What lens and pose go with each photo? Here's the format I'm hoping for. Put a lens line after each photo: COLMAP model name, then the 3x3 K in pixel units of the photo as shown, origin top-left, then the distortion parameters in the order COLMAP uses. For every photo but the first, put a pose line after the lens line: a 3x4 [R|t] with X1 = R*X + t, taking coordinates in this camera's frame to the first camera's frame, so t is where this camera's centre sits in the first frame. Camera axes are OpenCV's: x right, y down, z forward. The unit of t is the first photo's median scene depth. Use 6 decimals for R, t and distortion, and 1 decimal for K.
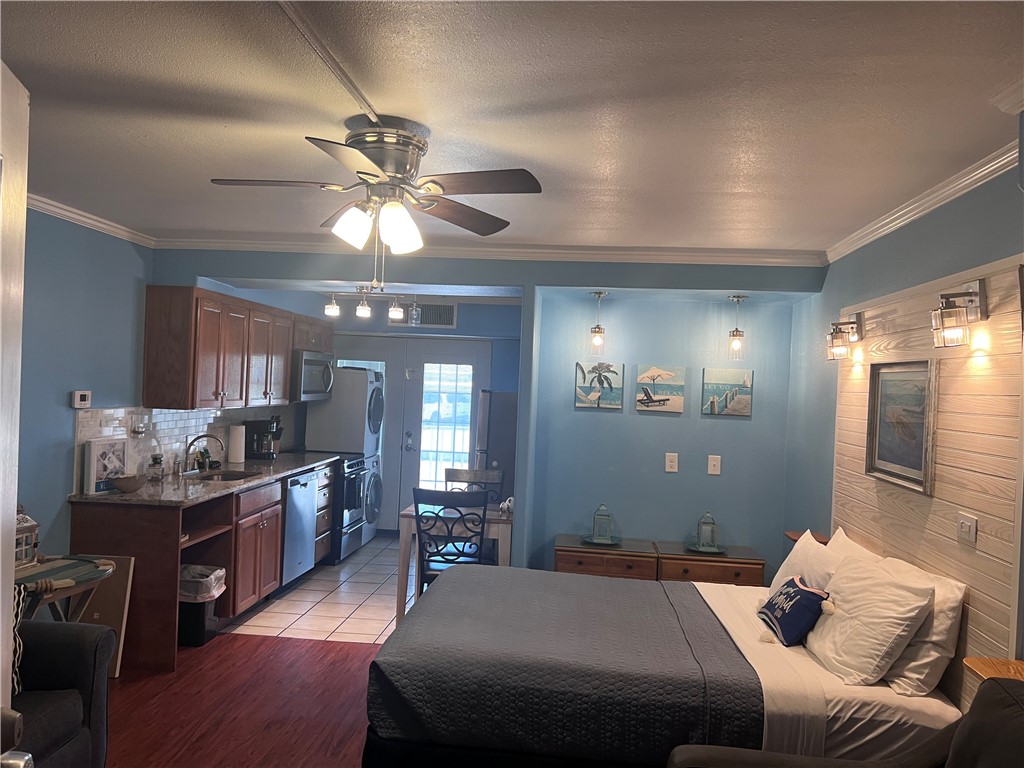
lens RADIAL K [[773.4, 0, 512.0], [0, 773.4, 384.0], [0, 0, 1]] dist [0.036372, -0.038705]
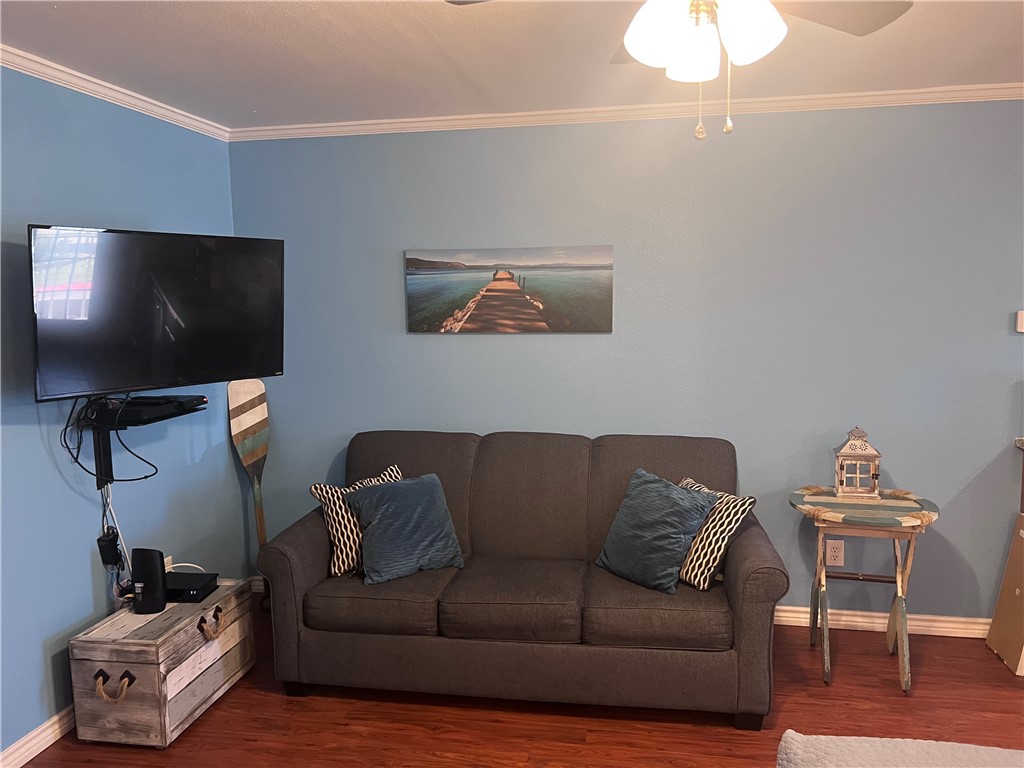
lens RADIAL K [[773.4, 0, 512.0], [0, 773.4, 384.0], [0, 0, 1]] dist [0.036372, -0.038705]
pose [[-0.092398, 0.077049, -0.992737, 0.265674], [0.008382, 0.997026, 0.076602, 0.016573], [0.995687, -0.001243, -0.092769, 0.504382]]
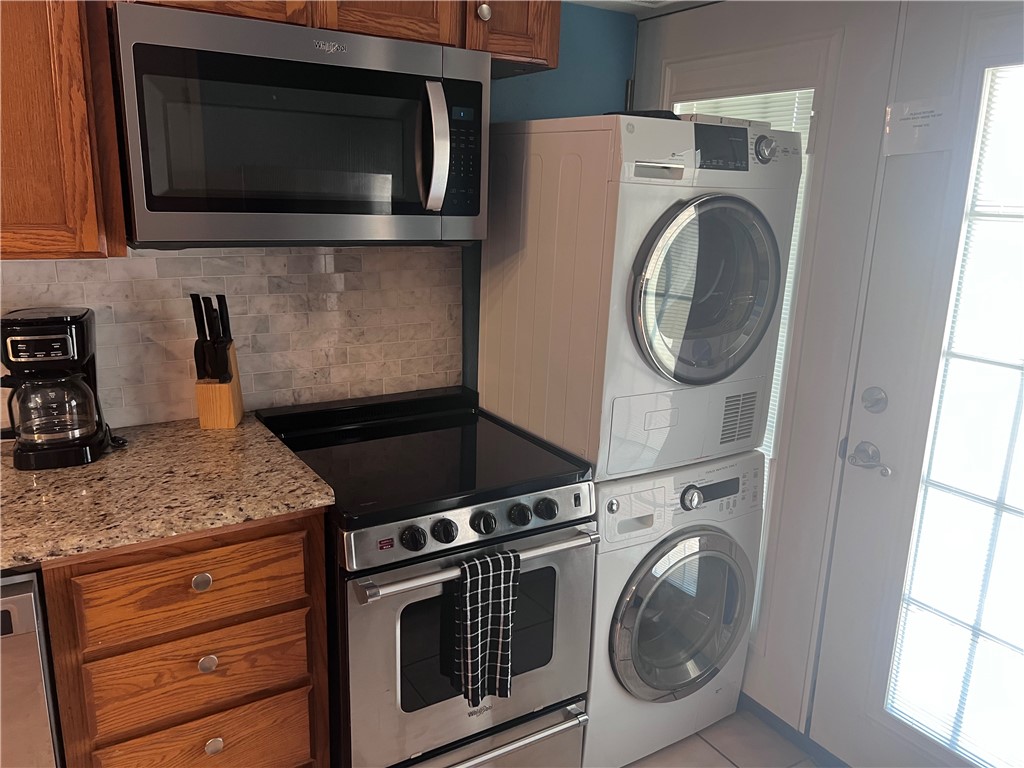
lens RADIAL K [[773.4, 0, 512.0], [0, 773.4, 384.0], [0, 0, 1]] dist [0.036372, -0.038705]
pose [[0.599252, 0.163627, -0.783660, -0.026272], [-0.002131, 0.979212, 0.202828, 0.021670], [0.800558, -0.119875, 0.587143, 1.325087]]
